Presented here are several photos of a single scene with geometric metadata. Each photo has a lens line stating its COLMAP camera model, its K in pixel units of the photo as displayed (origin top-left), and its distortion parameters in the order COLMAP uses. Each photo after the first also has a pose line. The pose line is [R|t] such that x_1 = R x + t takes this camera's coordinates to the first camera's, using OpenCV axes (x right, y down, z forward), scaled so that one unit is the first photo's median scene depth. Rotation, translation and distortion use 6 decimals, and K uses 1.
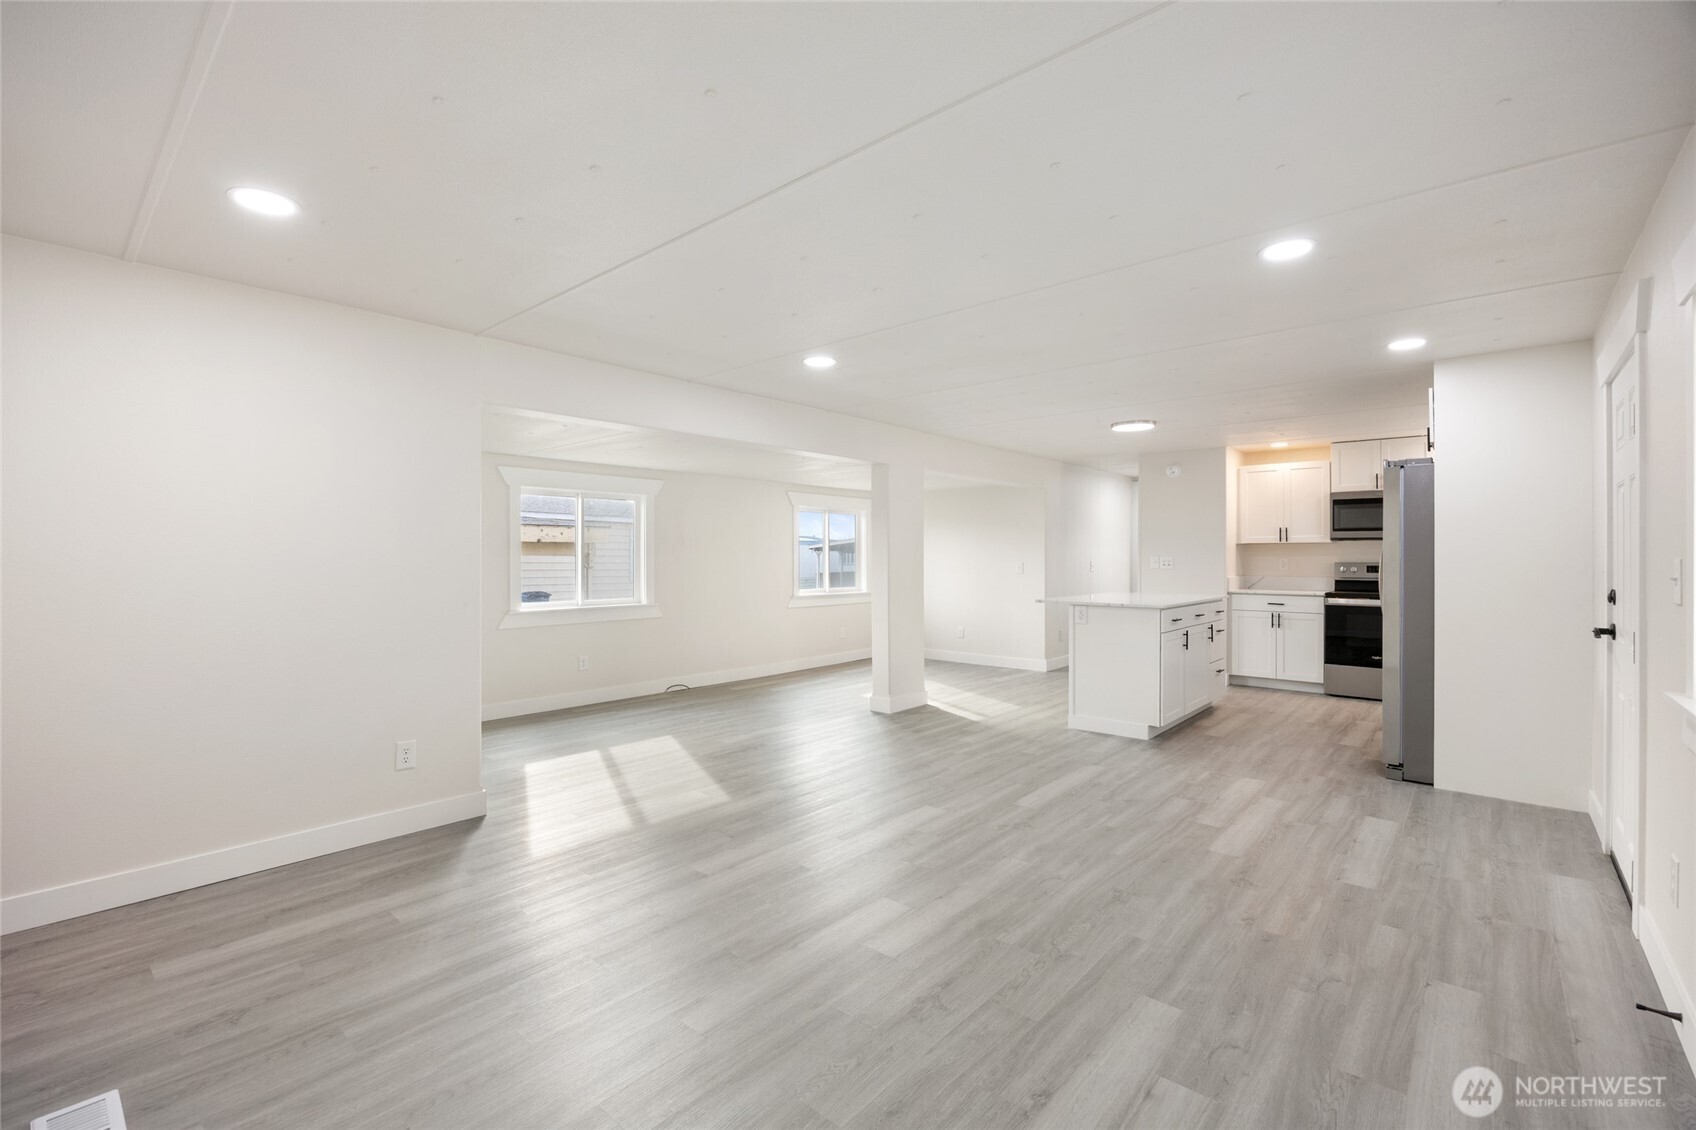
lens RADIAL K [[732.6, 0, 847.1], [0, 732.6, 559.7], [0, 0, 1]] dist [-0.019870, 0.000665]
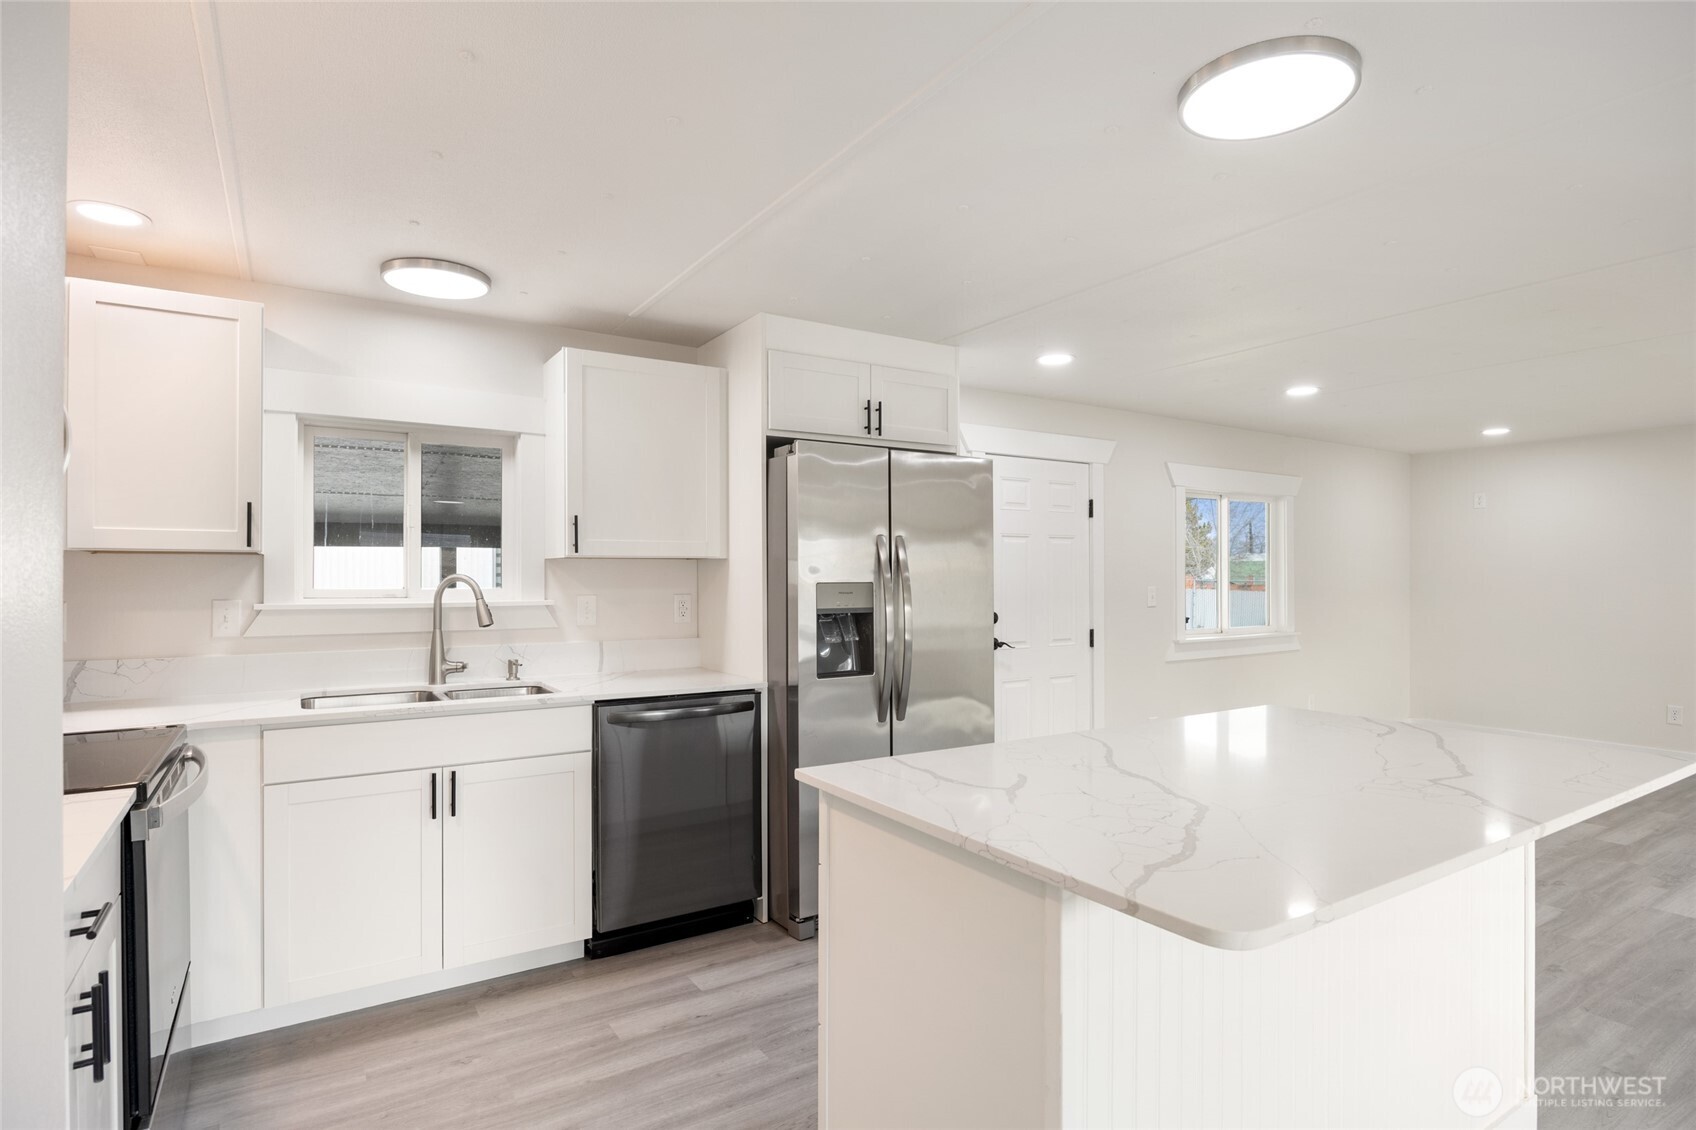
lens RADIAL K [[875.6, 0, 852.2], [0, 875.6, 567.3], [0, 0, 1]] dist [-0.005551, -0.001030]
pose [[-0.963266, 0.002758, 0.268534, 0.789419], [0.000793, 0.999972, -0.007423, -0.026995], [-0.268547, -0.006937, -0.963242, 2.341905]]
